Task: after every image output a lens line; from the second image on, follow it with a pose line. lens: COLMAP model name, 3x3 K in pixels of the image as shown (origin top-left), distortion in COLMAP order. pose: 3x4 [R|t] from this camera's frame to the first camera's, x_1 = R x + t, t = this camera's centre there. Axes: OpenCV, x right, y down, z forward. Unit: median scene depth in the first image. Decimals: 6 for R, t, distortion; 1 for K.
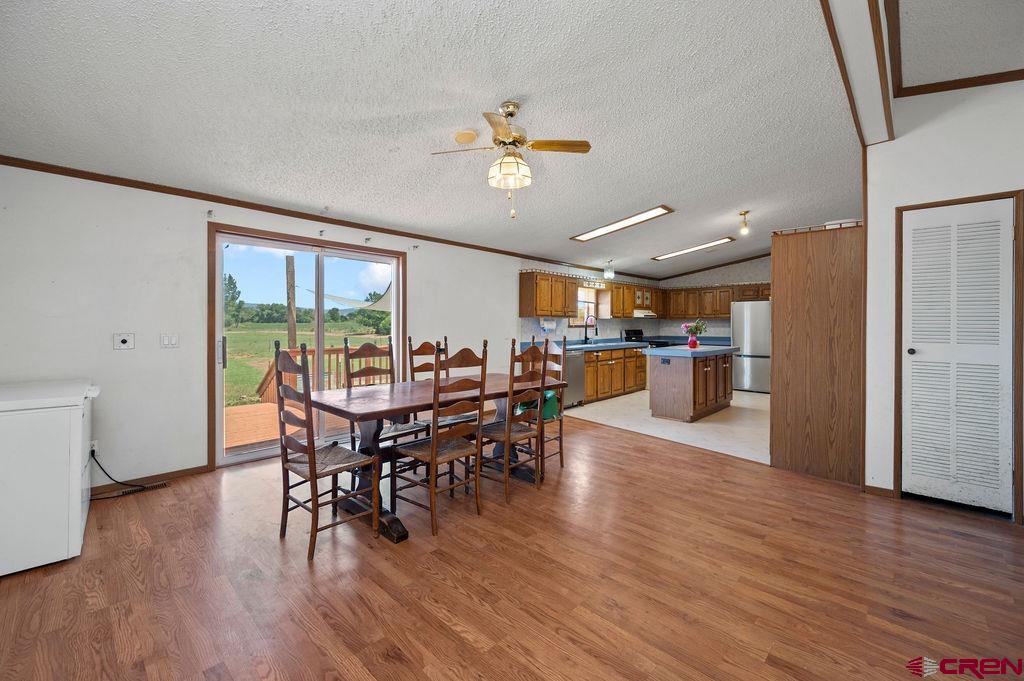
lens RADIAL K [[422.7, 0, 511.0], [0, 422.7, 315.5], [0, 0, 1]] dist [0.000363, 0.000046]
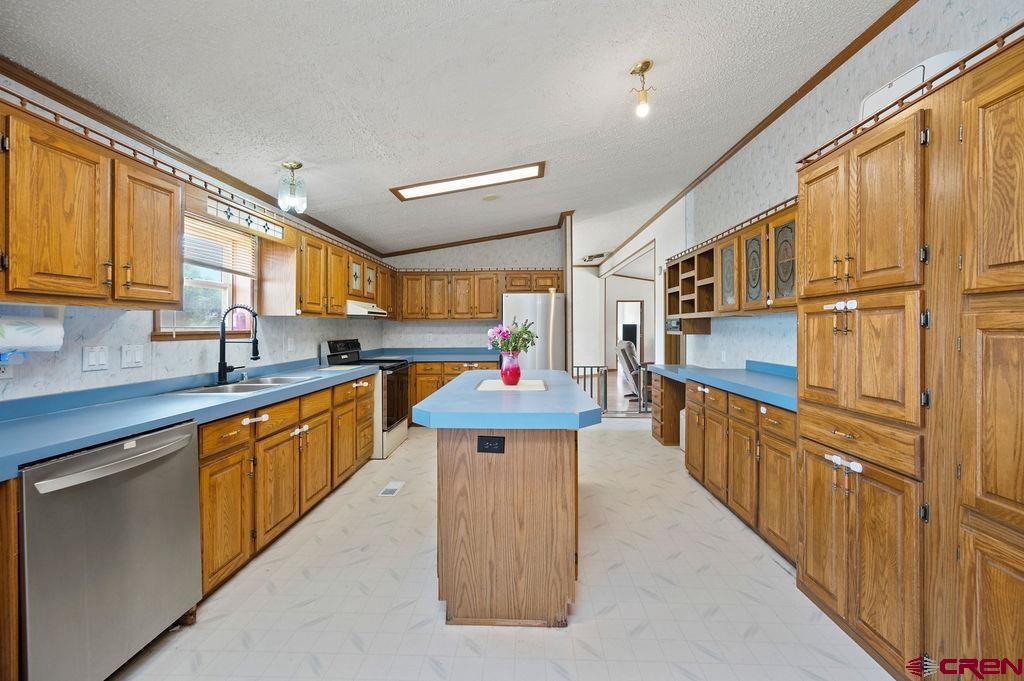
lens RADIAL K [[412.4, 0, 511.1], [0, 412.4, 329.6], [0, 0, 1]] dist [-0.000253, -0.000005]
pose [[0.748930, -0.003574, 0.662640, 0.125570], [-0.011565, 0.999763, 0.018463, 0.011222], [-0.662549, -0.021490, 0.748711, 0.558303]]
